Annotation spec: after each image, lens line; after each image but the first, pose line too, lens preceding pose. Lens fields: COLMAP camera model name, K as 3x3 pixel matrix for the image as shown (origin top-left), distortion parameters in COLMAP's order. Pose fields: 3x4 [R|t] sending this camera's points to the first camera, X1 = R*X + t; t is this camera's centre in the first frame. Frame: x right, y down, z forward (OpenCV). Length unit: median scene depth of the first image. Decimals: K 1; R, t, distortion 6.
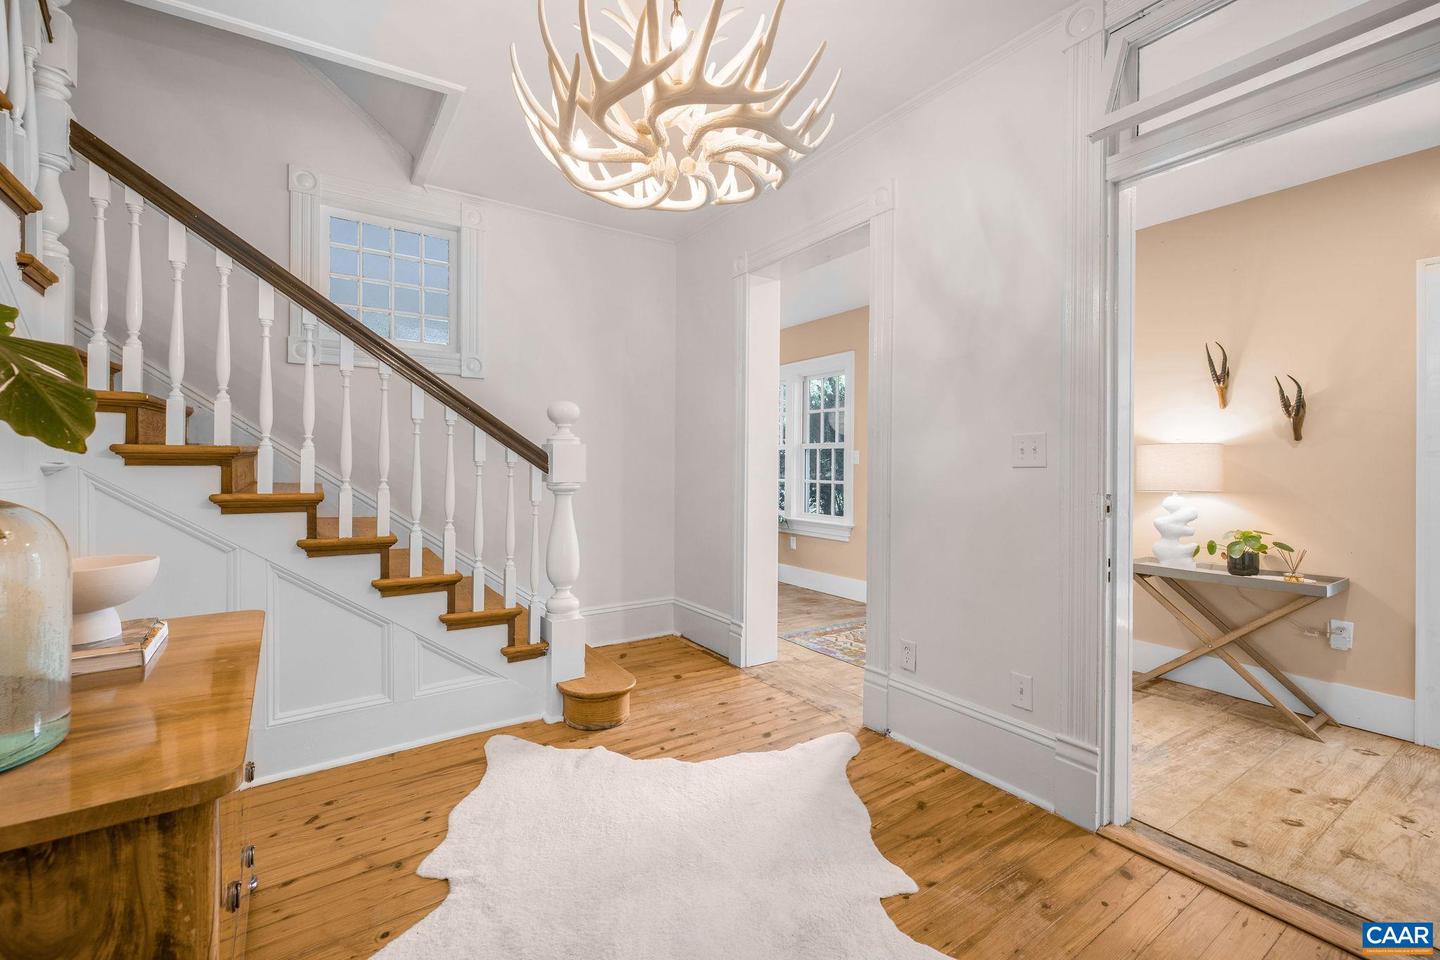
lens RADIAL K [[611.8, 0, 714.3], [0, 611.8, 468.2], [0, 0, 1]] dist [0.004396, -0.000094]
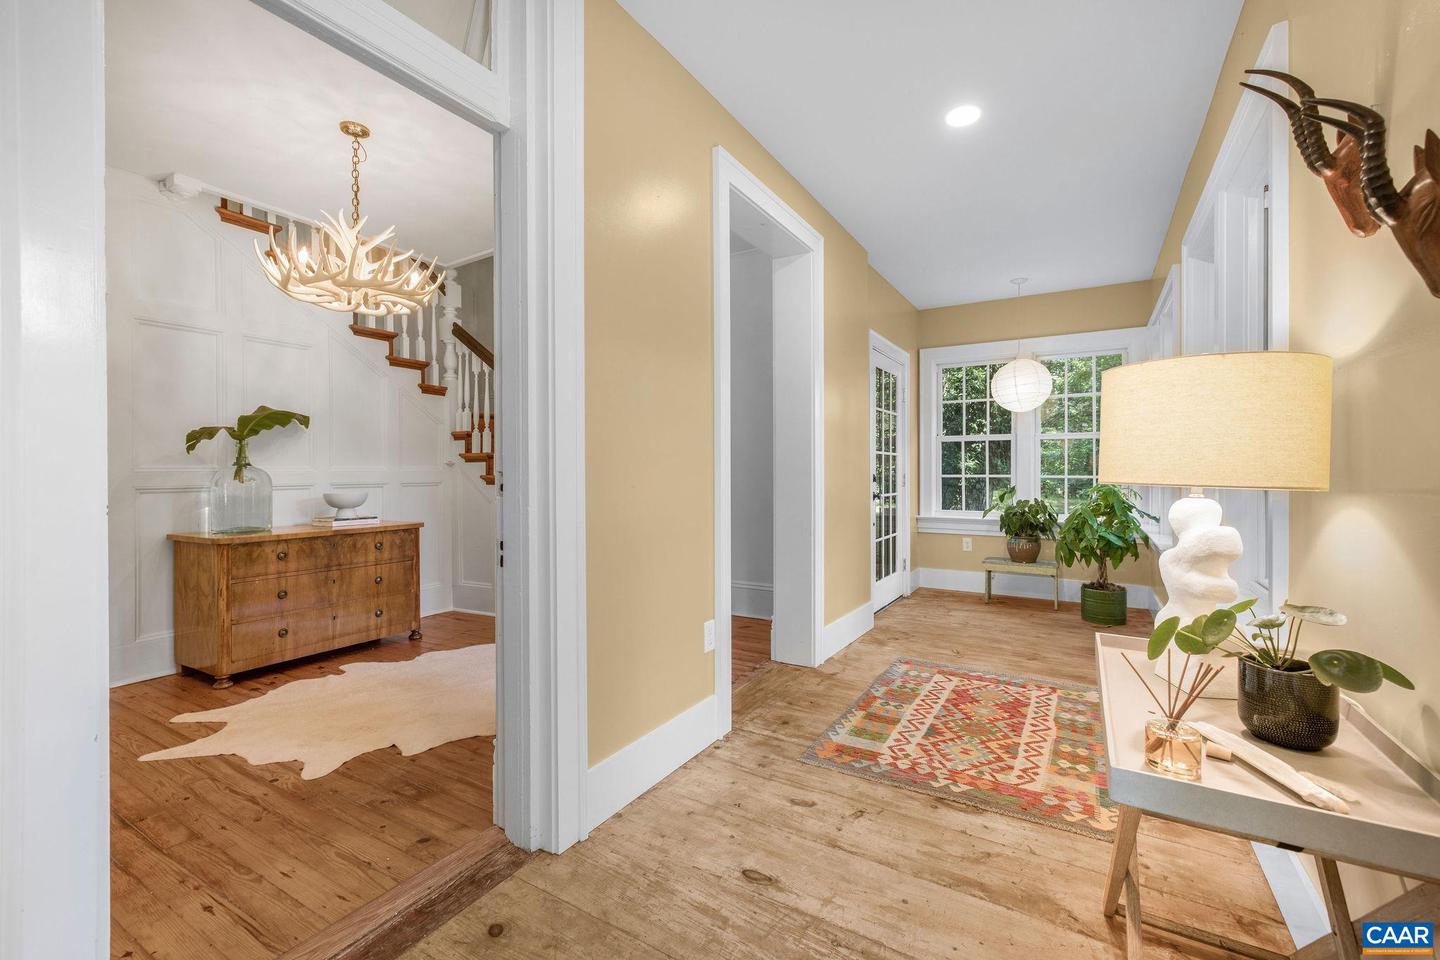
lens RADIAL K [[611.8, 0, 716.9], [0, 611.8, 468.2], [0, 0, 1]] dist [0.004396, -0.000094]
pose [[0.423185, -0.011064, -0.905976, 1.206775], [0.004491, 0.999939, -0.010114, 0.035518], [0.906032, 0.000211, 0.423208, 0.671327]]
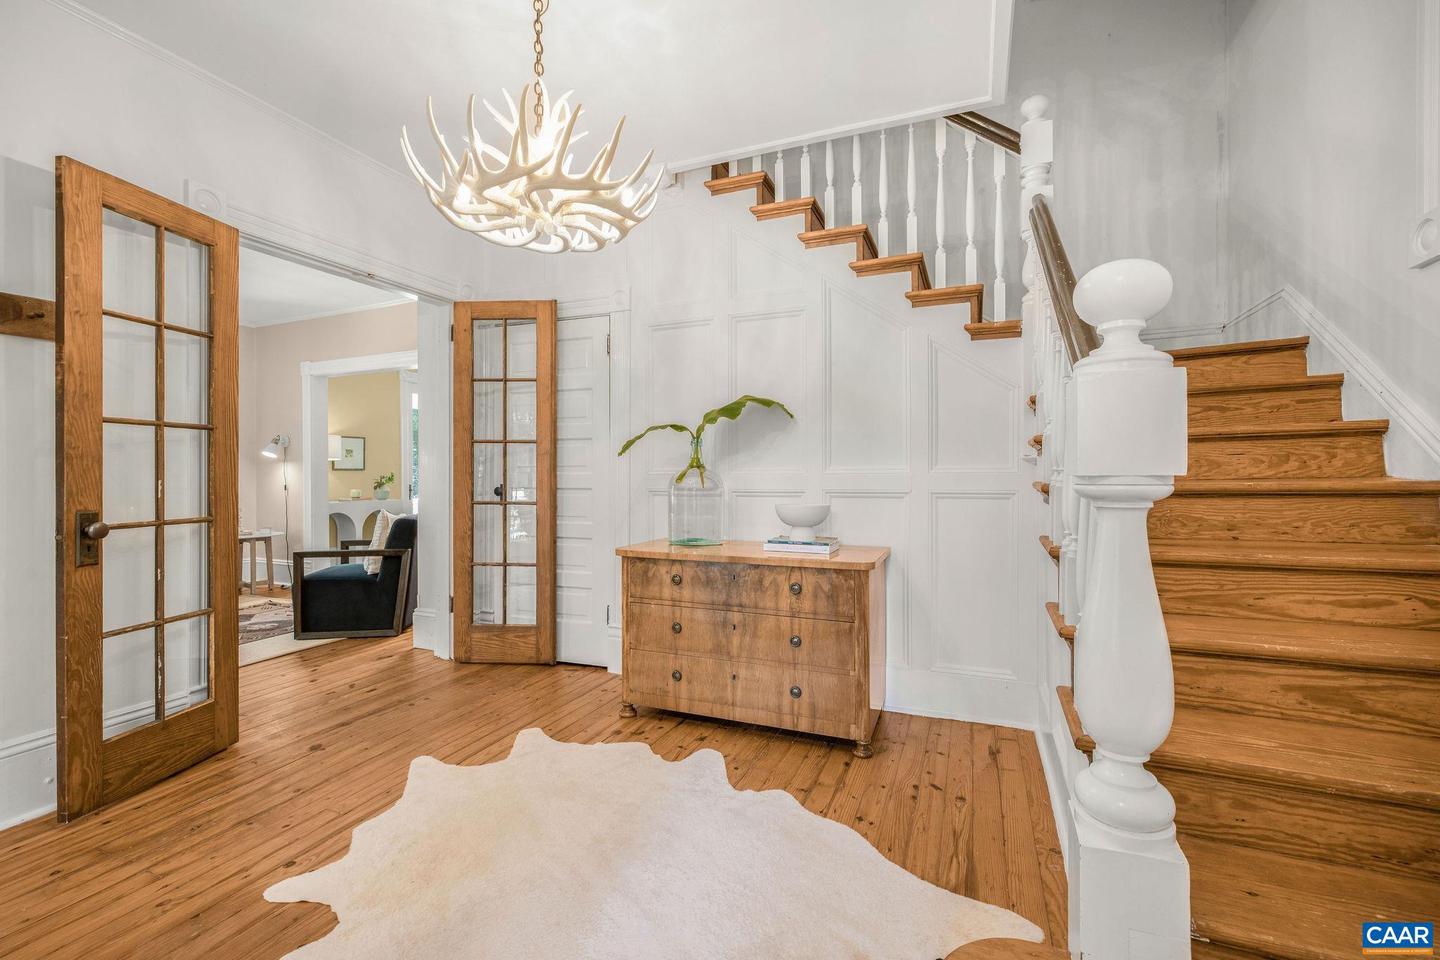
lens RADIAL K [[611.8, 0, 709.0], [0, 611.8, 475.0], [0, 0, 1]] dist [0.004396, -0.000094]
pose [[-0.839592, -0.000949, -0.543217, 0.191143], [-0.002371, 0.999995, 0.001918, 0.023923], [0.543212, 0.002898, -0.839590, 1.272614]]
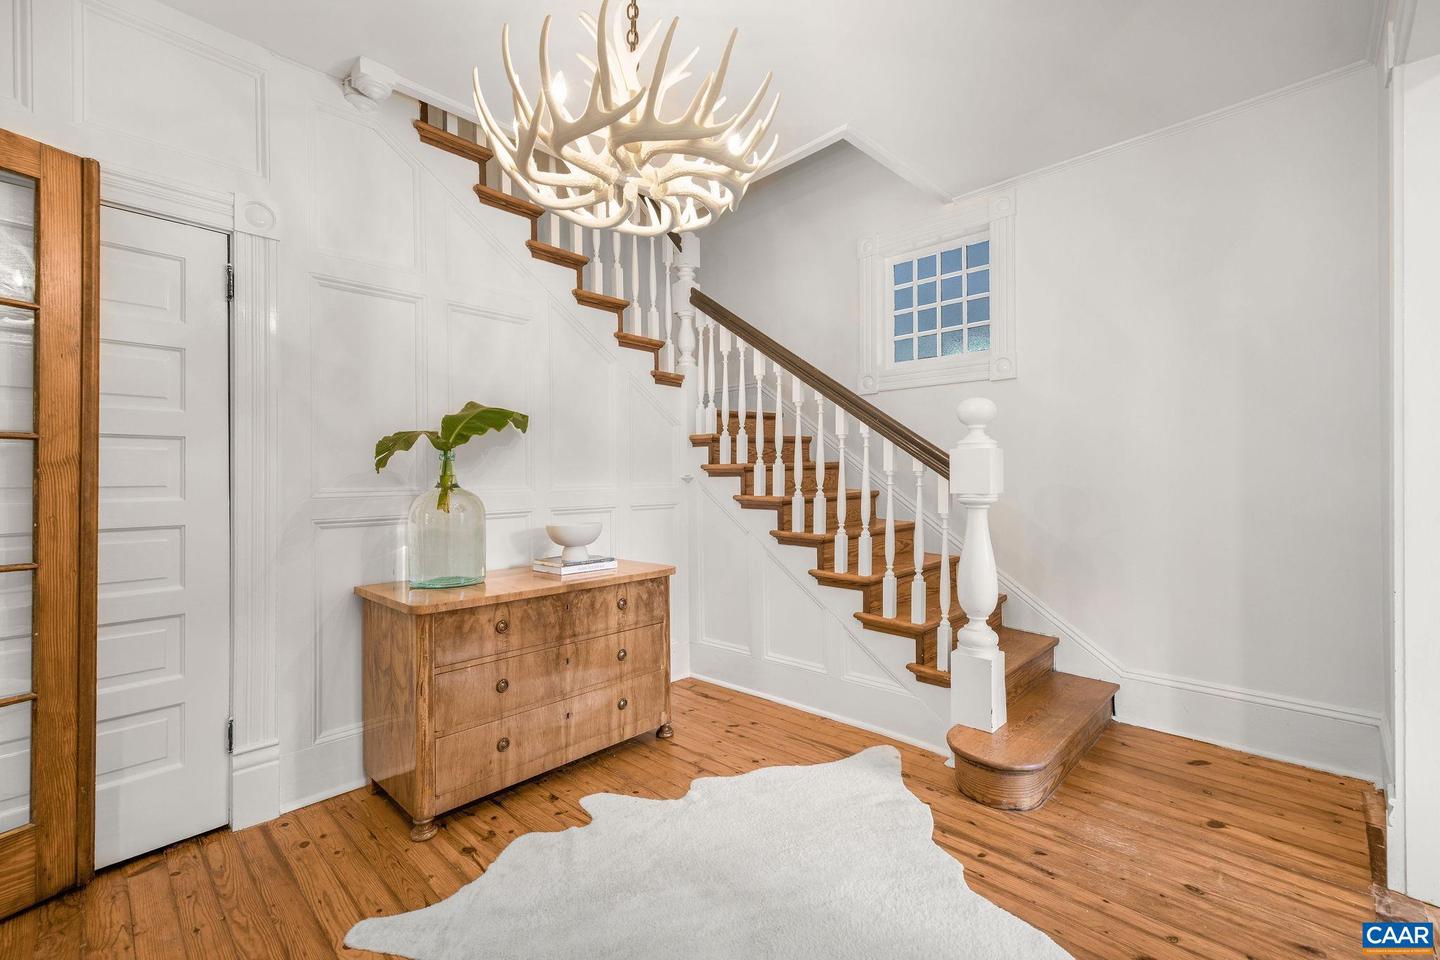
lens RADIAL K [[611.8, 0, 717.8], [0, 611.8, 473.6], [0, 0, 1]] dist [0.004396, -0.000094]
pose [[0.206386, -0.008819, -0.978431, 0.553936], [0.003342, 0.999960, -0.008309, 0.000566], [0.978465, -0.001555, 0.206407, 0.510323]]
